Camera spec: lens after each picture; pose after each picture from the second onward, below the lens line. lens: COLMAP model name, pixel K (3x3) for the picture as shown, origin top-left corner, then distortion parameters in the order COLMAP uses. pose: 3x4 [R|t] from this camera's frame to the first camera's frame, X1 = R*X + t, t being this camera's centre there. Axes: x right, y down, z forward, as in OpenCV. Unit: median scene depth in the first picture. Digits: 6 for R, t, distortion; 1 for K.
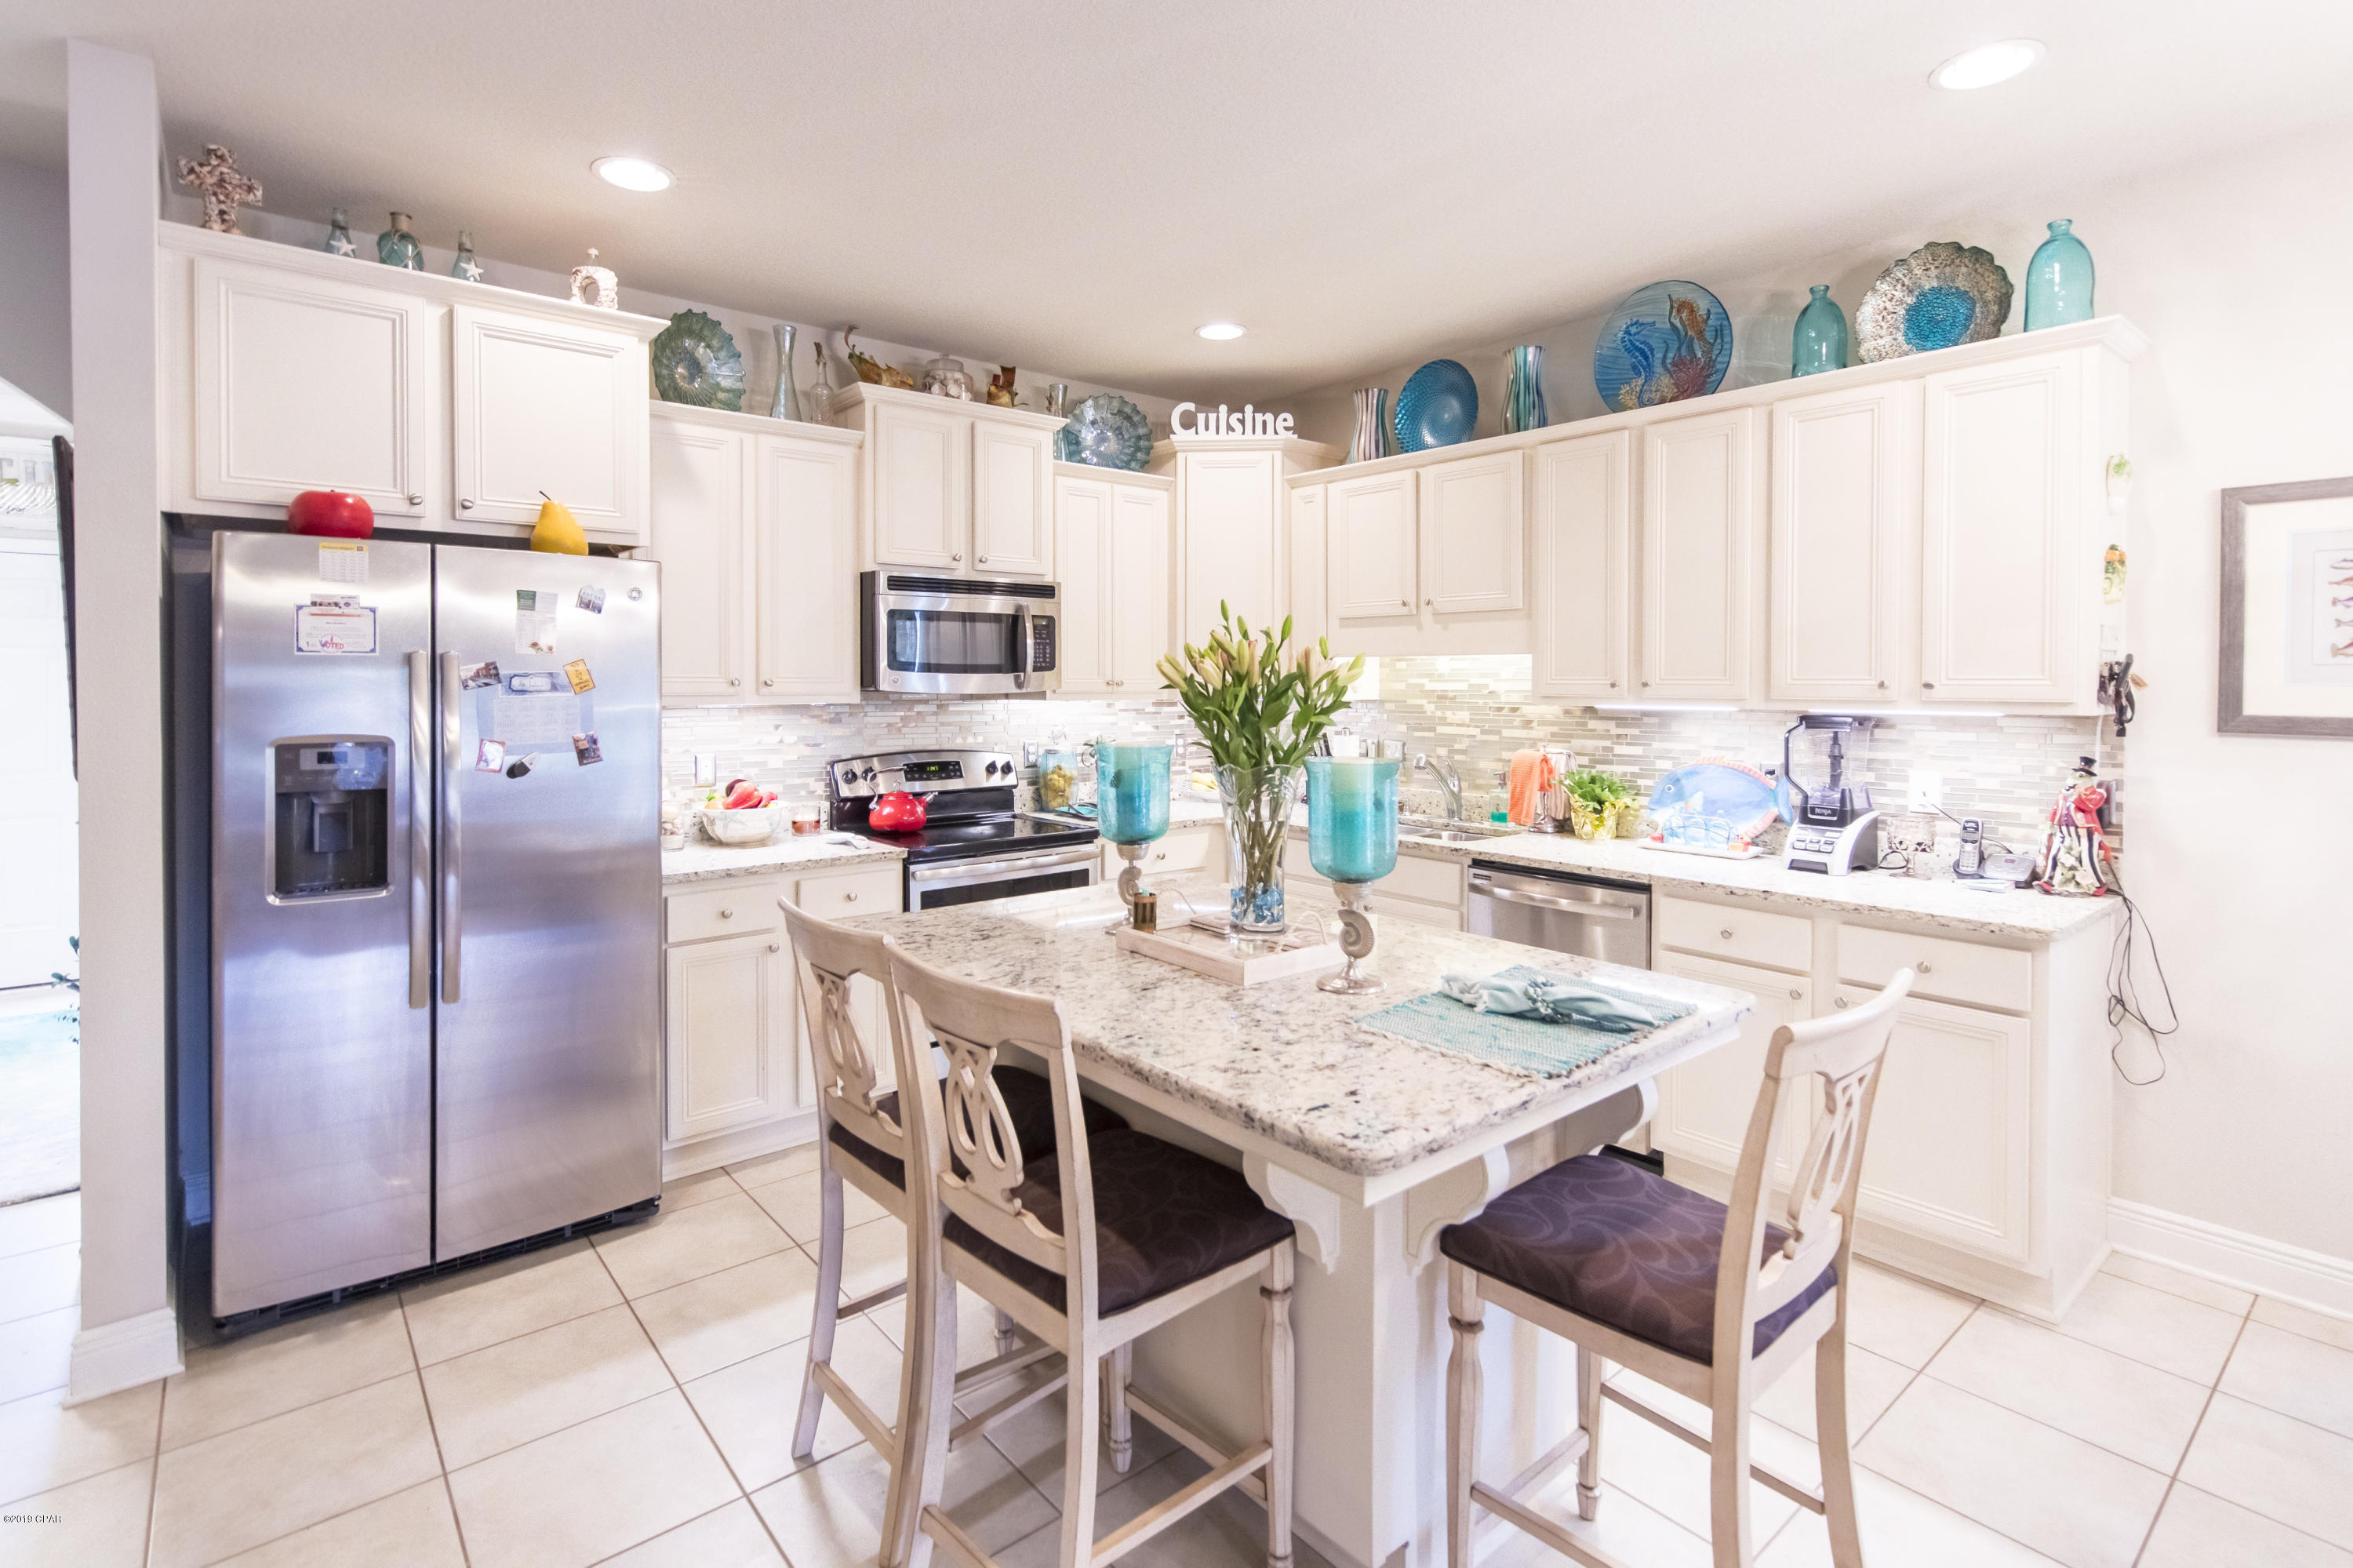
lens RADIAL K [[1130.5, 0, 1167.6], [0, 1130.5, 688.0], [0, 0, 1]] dist [0.003125, 0.000208]
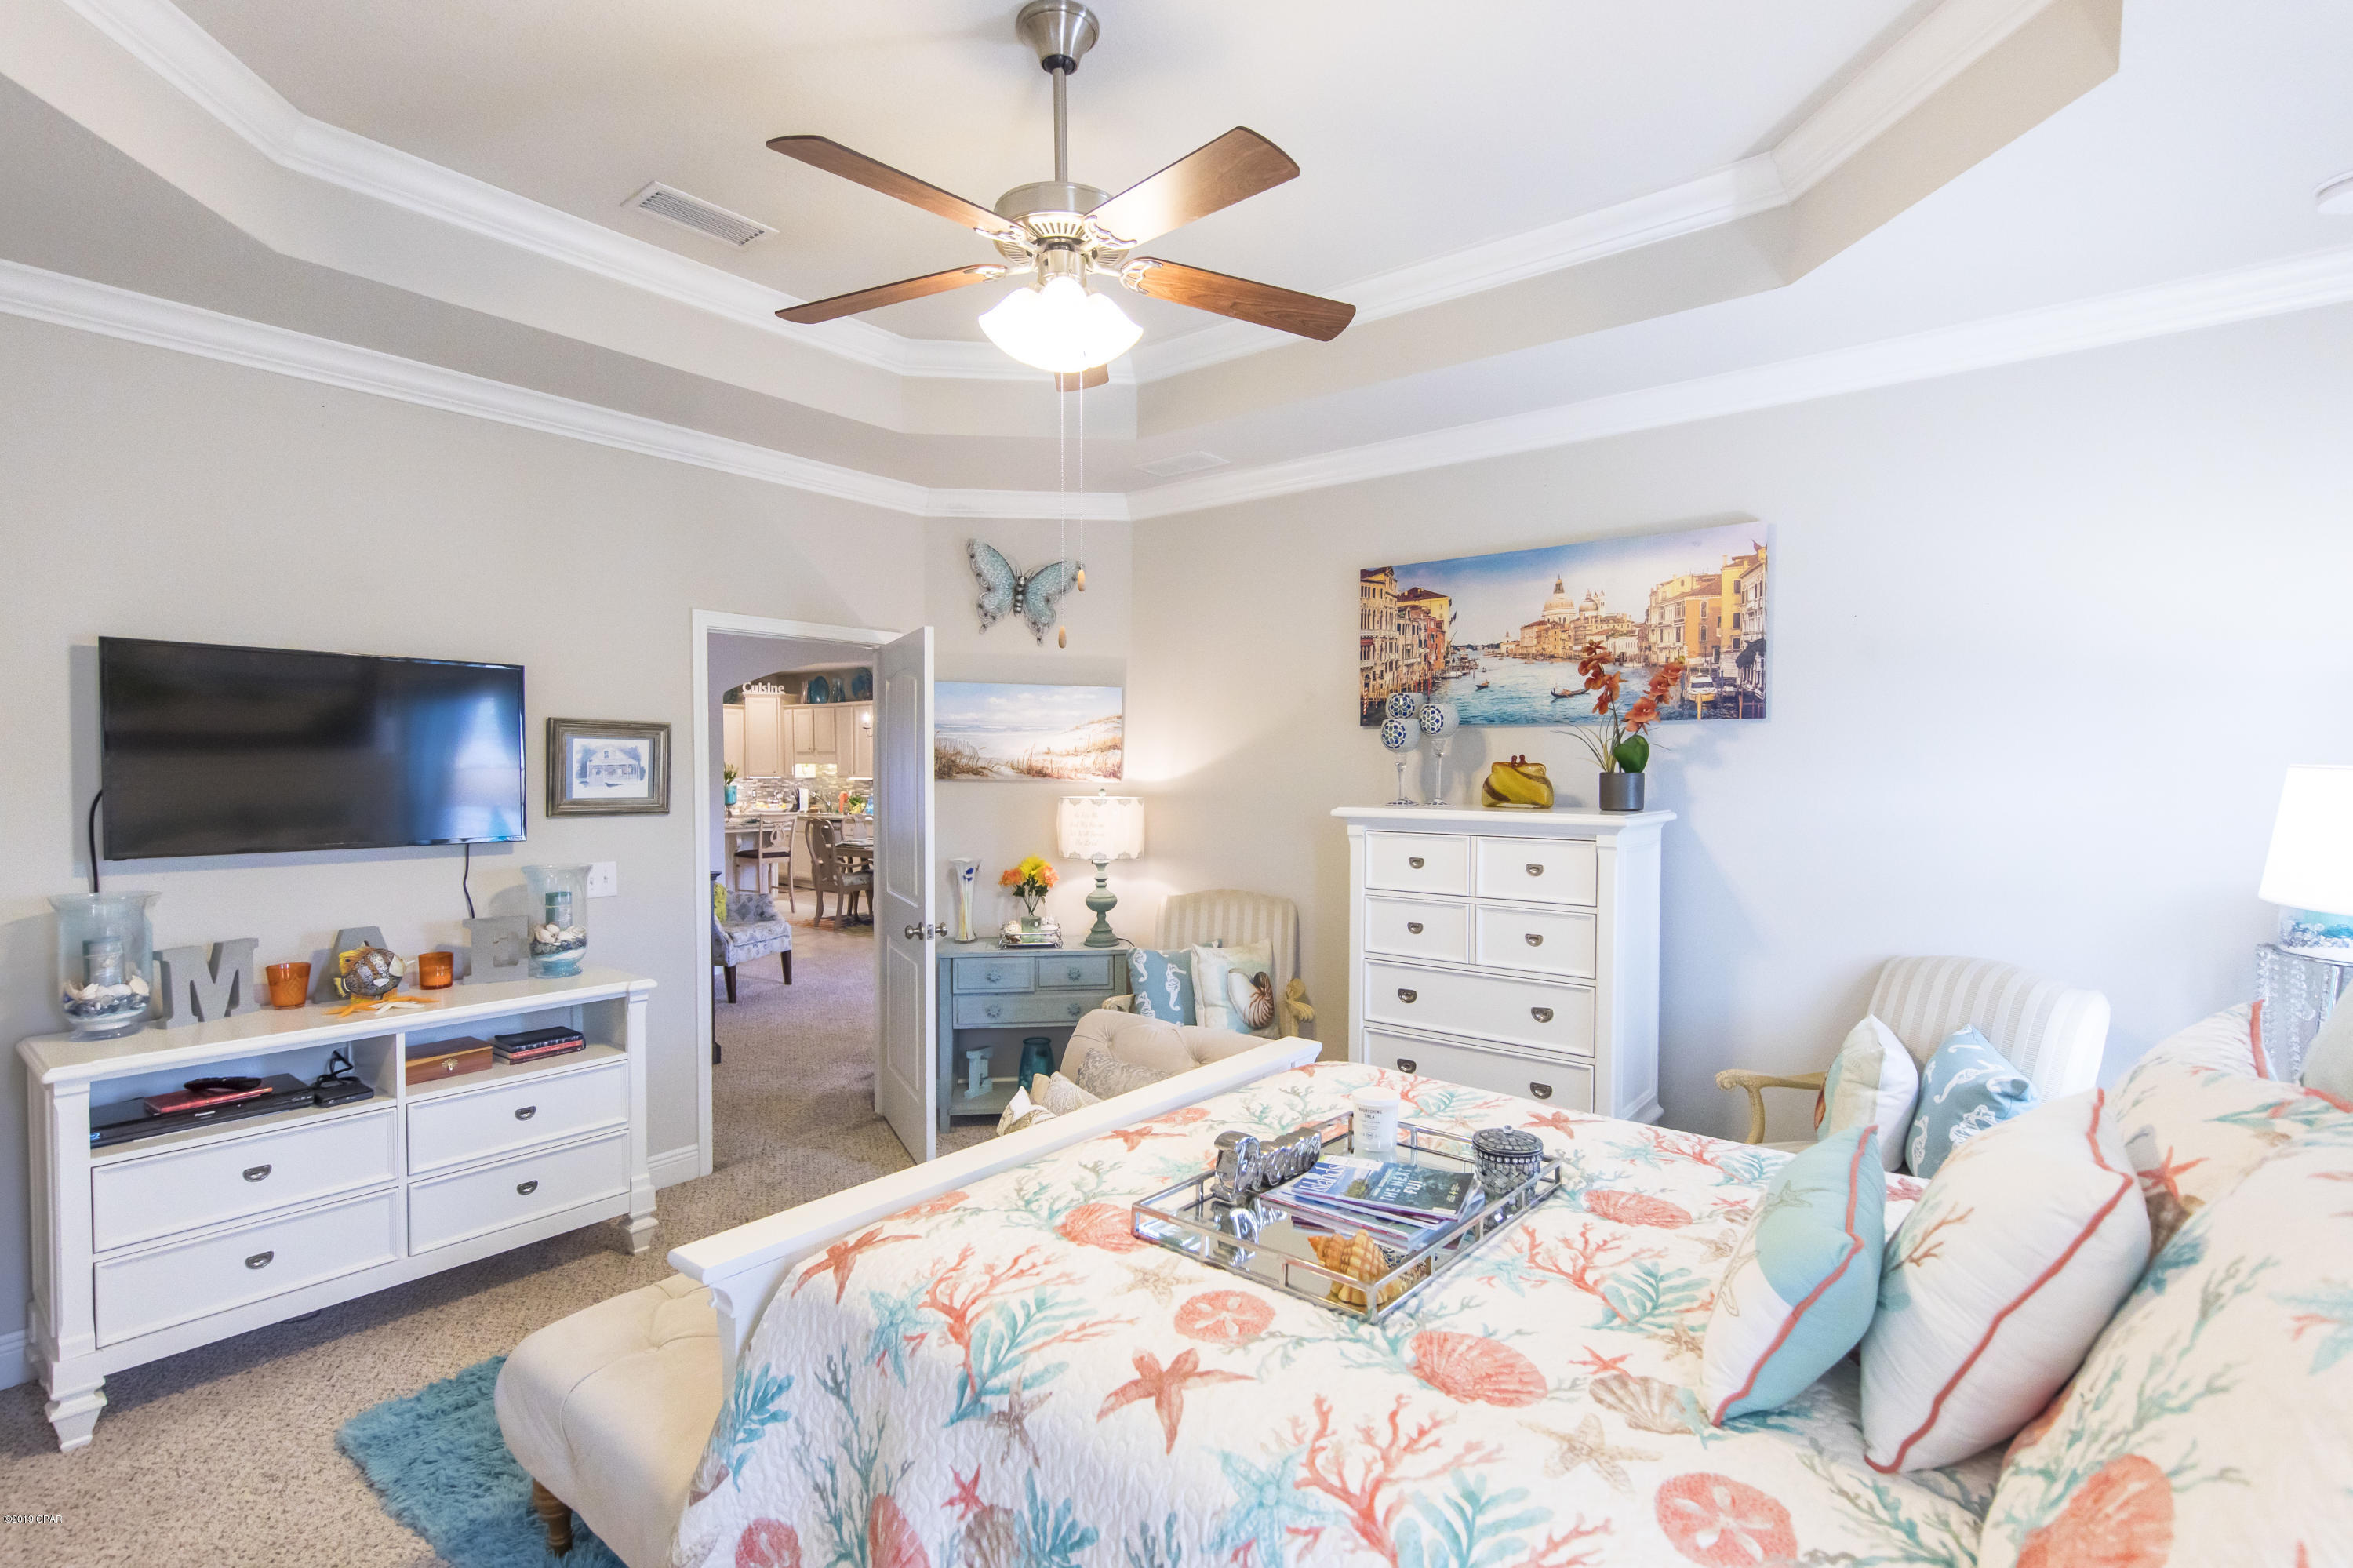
lens RADIAL K [[1093.6, 0, 1189.5], [0, 1093.6, 786.1], [0, 0, 1]] dist [0.012753, 0.000273]
pose [[0.976328, -0.003340, 0.216268, 0.813128], [0.000594, 0.999918, 0.012763, -0.005265], [-0.216293, -0.012333, 0.976251, -3.264518]]
